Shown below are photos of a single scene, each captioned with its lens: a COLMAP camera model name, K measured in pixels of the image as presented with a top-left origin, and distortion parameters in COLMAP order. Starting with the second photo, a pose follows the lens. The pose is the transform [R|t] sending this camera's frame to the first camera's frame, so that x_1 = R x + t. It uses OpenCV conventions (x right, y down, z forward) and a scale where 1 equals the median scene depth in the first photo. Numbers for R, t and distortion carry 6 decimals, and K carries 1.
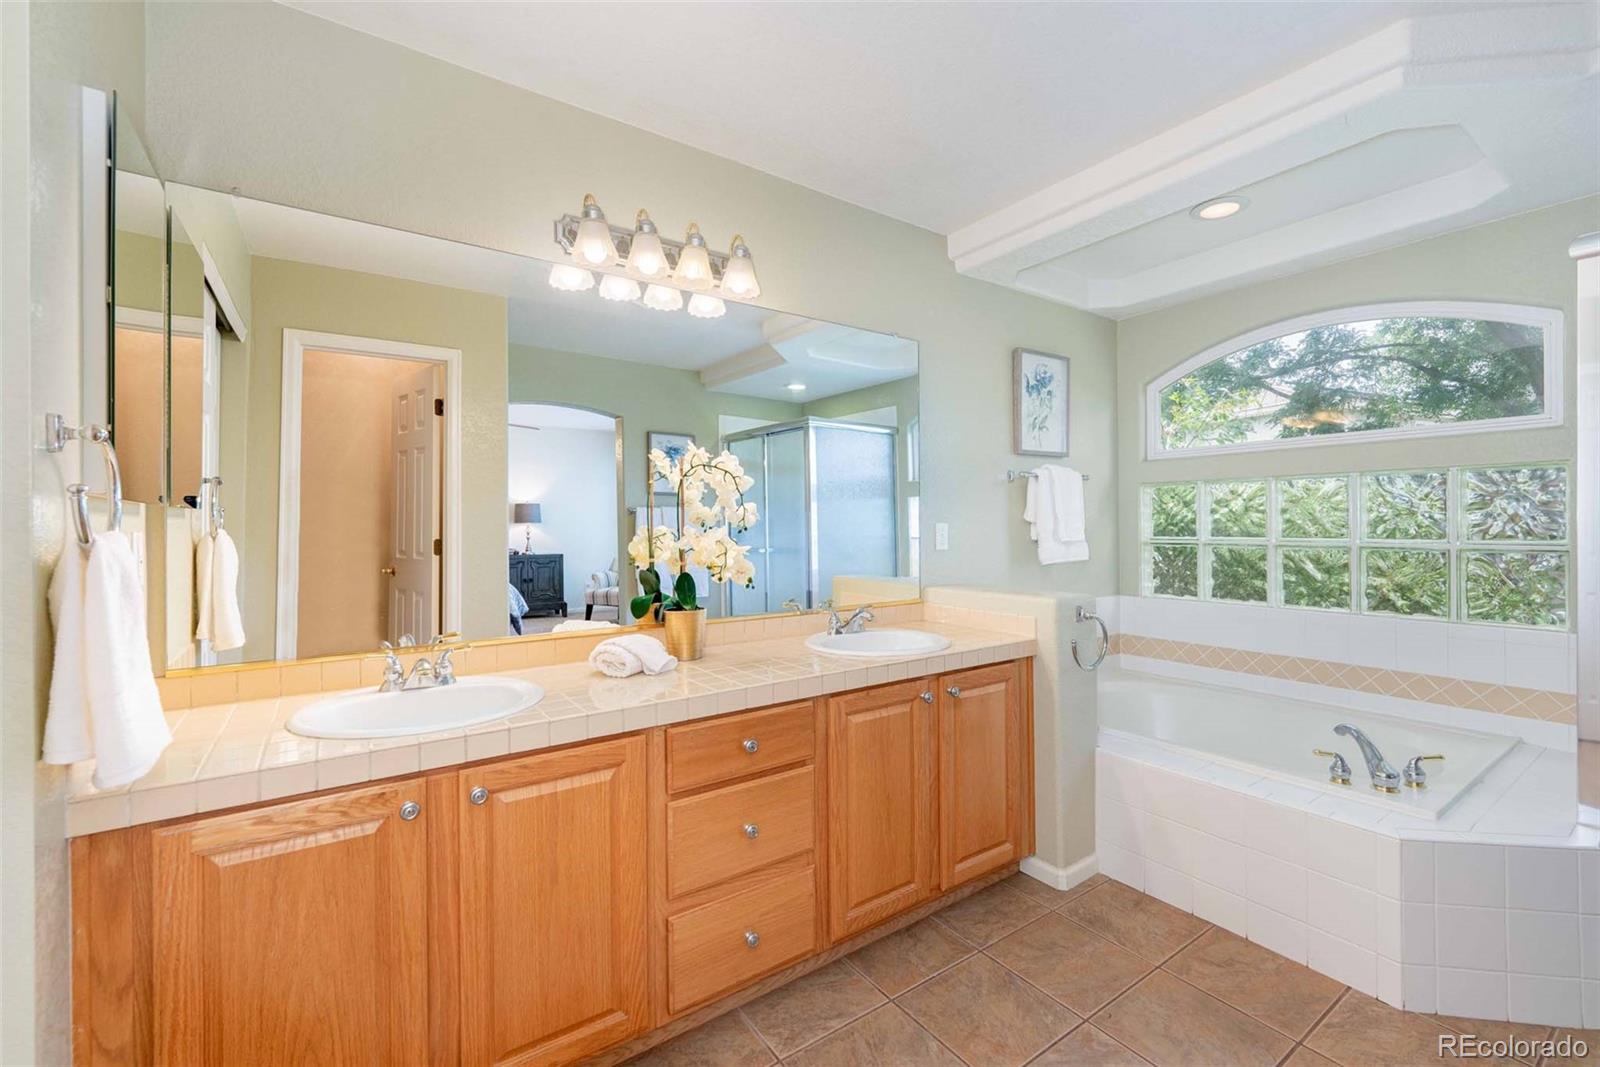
lens RADIAL K [[676.6, 0, 820.4], [0, 676.6, 529.5], [0, 0, 1]] dist [-0.001869, -0.000392]
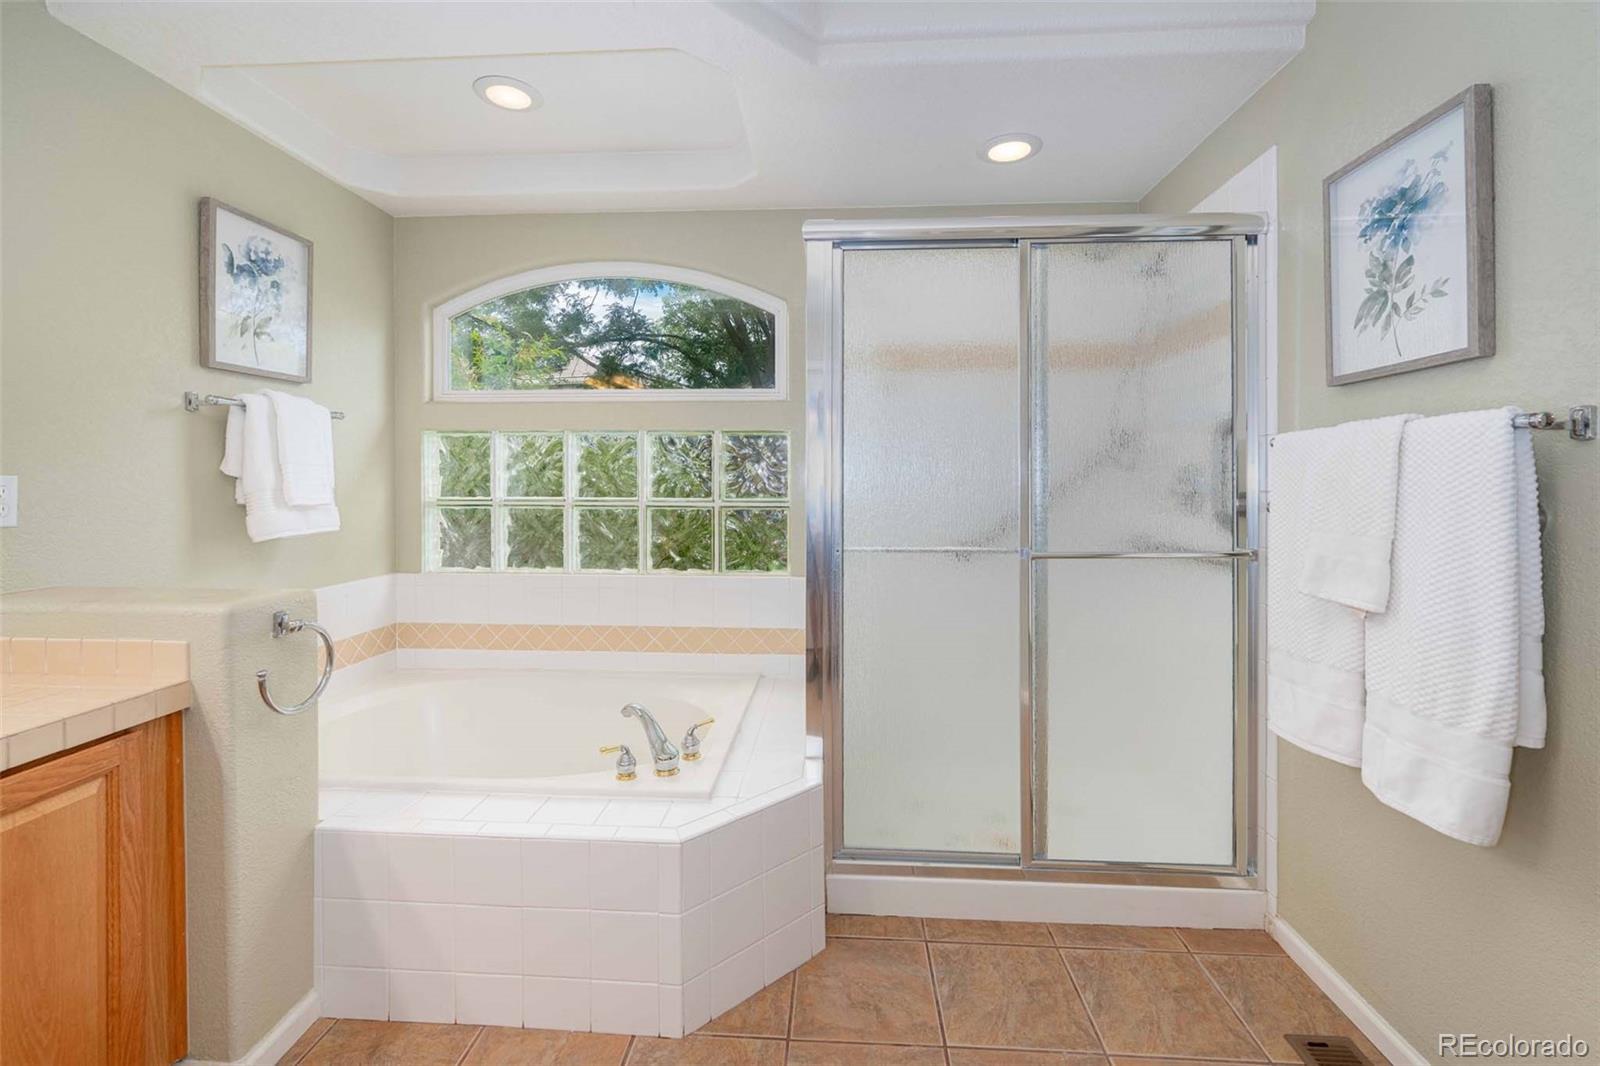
lens RADIAL K [[672.2, 0, 798.7], [0, 672.2, 482.9], [0, 0, 1]] dist [-0.000149, 0.000177]
pose [[0.628023, 0.004890, 0.778179, 0.155898], [-0.001584, 0.999986, -0.005005, -0.002762], [-0.778193, 0.001911, 0.628023, 0.188455]]
